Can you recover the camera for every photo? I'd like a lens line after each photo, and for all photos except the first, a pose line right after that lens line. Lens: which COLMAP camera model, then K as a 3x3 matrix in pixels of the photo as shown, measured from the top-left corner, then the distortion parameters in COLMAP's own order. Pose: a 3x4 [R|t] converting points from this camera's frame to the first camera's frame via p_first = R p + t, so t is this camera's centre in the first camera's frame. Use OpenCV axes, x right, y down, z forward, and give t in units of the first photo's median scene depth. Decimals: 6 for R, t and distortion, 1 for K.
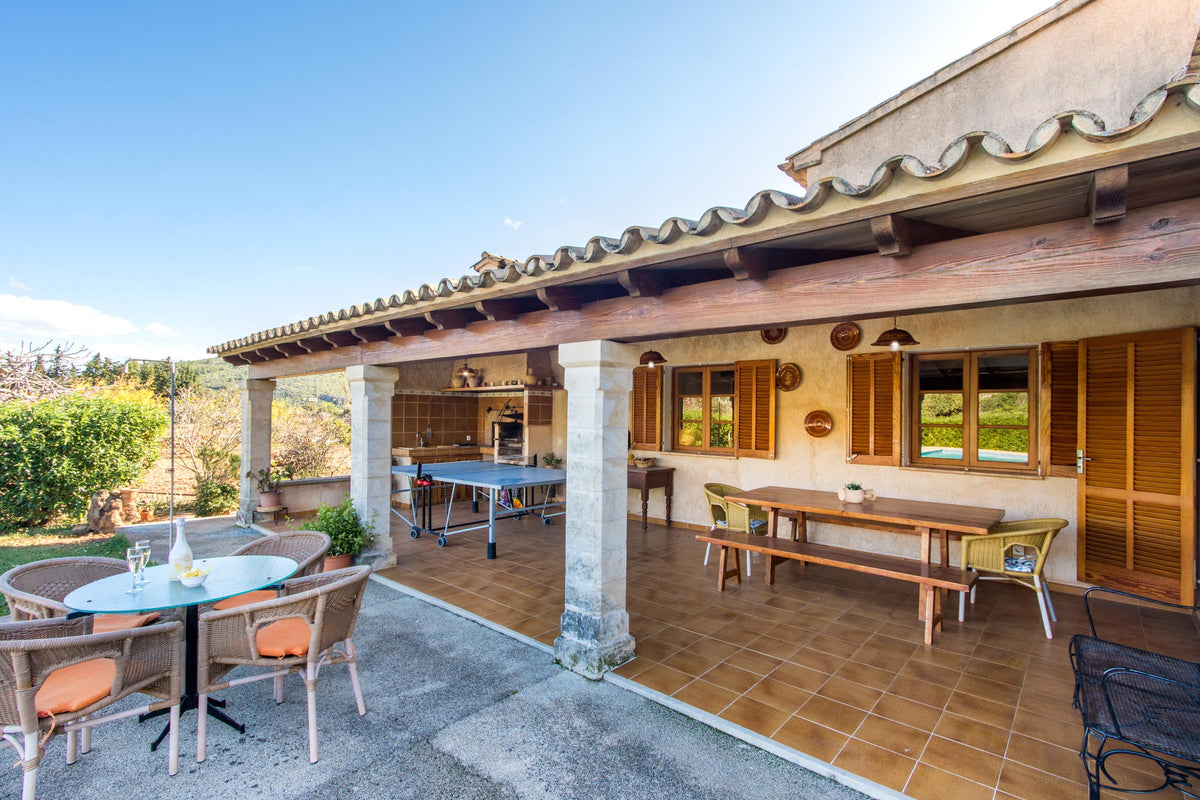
lens RADIAL K [[553.6, 0, 595.3], [0, 553.6, 402.6], [0, 0, 1]] dist [0.000401, 0.000278]
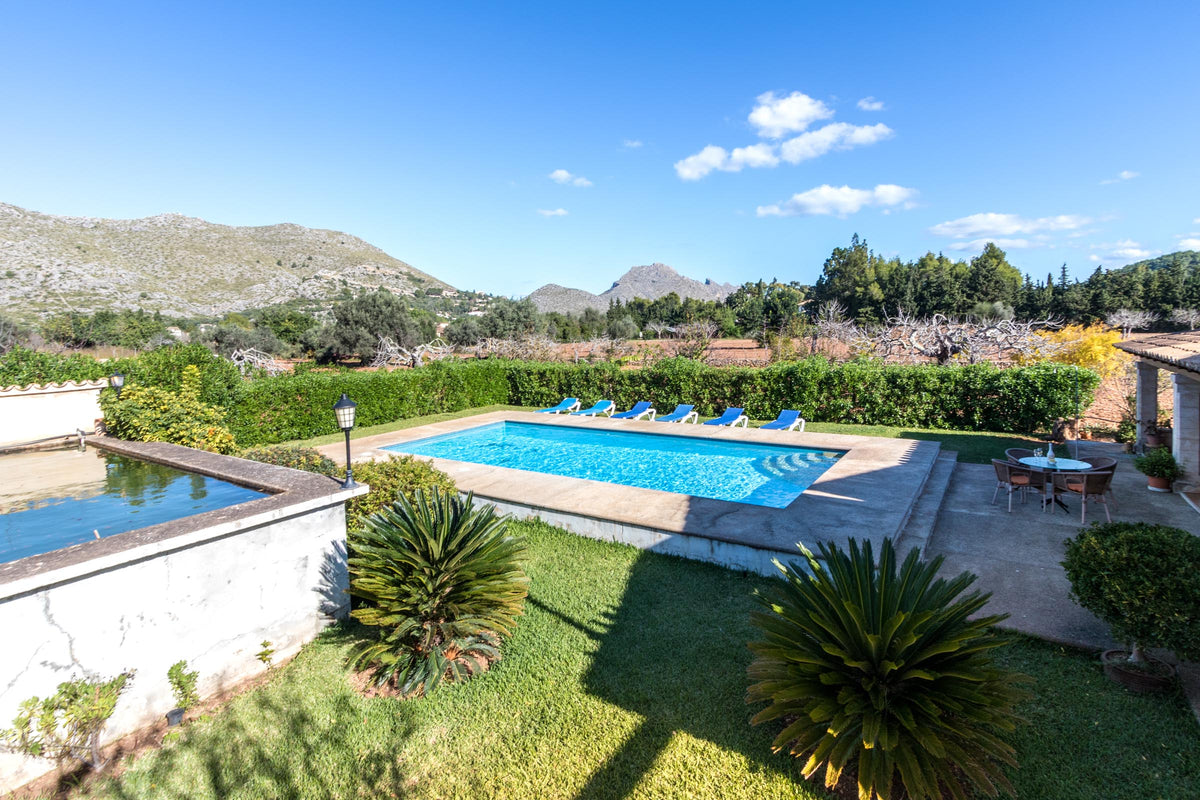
lens RADIAL K [[585.2, 0, 596.9], [0, 585.2, 345.2], [0, 0, 1]] dist [0.002299, 0.000568]
pose [[0.118278, 0.019766, -0.992784, 0.892891], [0.057818, 0.997969, 0.026757, -0.234056], [0.991296, -0.060565, 0.116895, -0.766177]]
